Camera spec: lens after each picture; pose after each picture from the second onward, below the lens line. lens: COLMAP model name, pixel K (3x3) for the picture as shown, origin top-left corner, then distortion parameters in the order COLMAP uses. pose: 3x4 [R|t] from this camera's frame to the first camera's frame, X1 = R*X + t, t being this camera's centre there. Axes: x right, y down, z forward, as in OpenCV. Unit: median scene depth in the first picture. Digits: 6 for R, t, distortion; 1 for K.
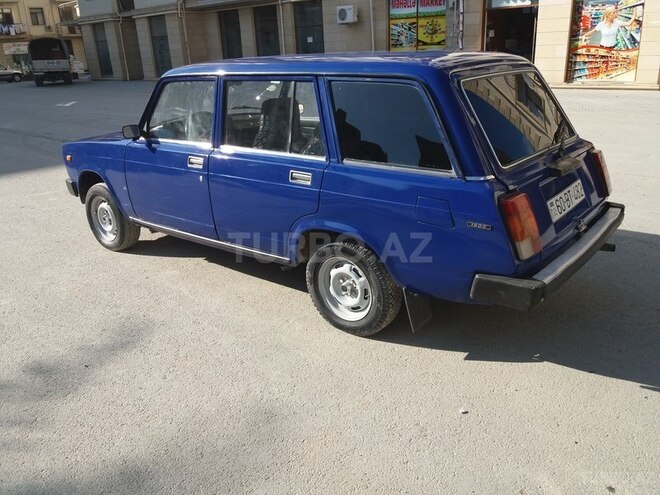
lens RADIAL K [[567.4, 0, 330.0], [0, 567.4, 247.5], [0, 0, 1]] dist [-0.000687, -0.021012]
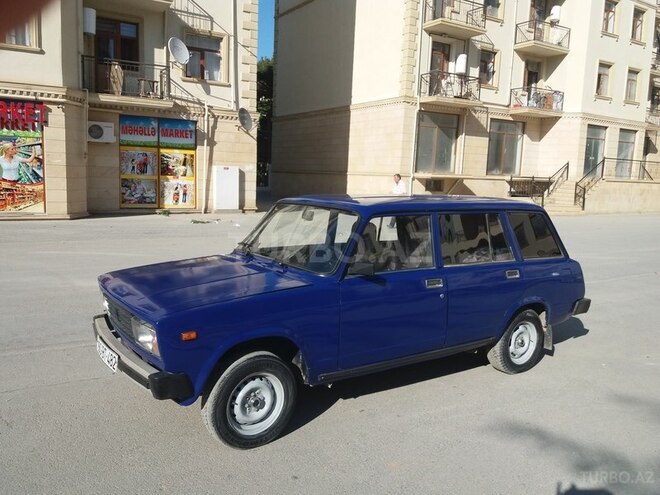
lens RADIAL K [[561.4, 0, 328.1], [0, 561.4, 254.5], [0, 0, 1]] dist [0.036210, -0.061487]
pose [[0.270978, -0.080743, 0.959193, -0.332797], [0.280587, 0.959827, 0.001529, -0.064943], [-0.920783, 0.268723, 0.282747, 0.213583]]
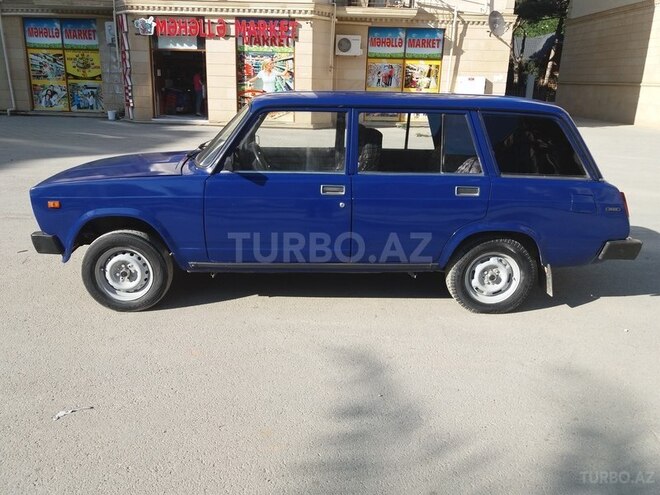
lens RADIAL K [[561.4, 0, 328.1], [0, 561.4, 254.5], [0, 0, 1]] dist [0.036210, -0.061487]
pose [[0.743690, -0.133024, 0.655156, -0.226634], [0.167339, 0.985846, 0.010216, -0.011033], [-0.647242, 0.102036, 0.755424, 0.063102]]
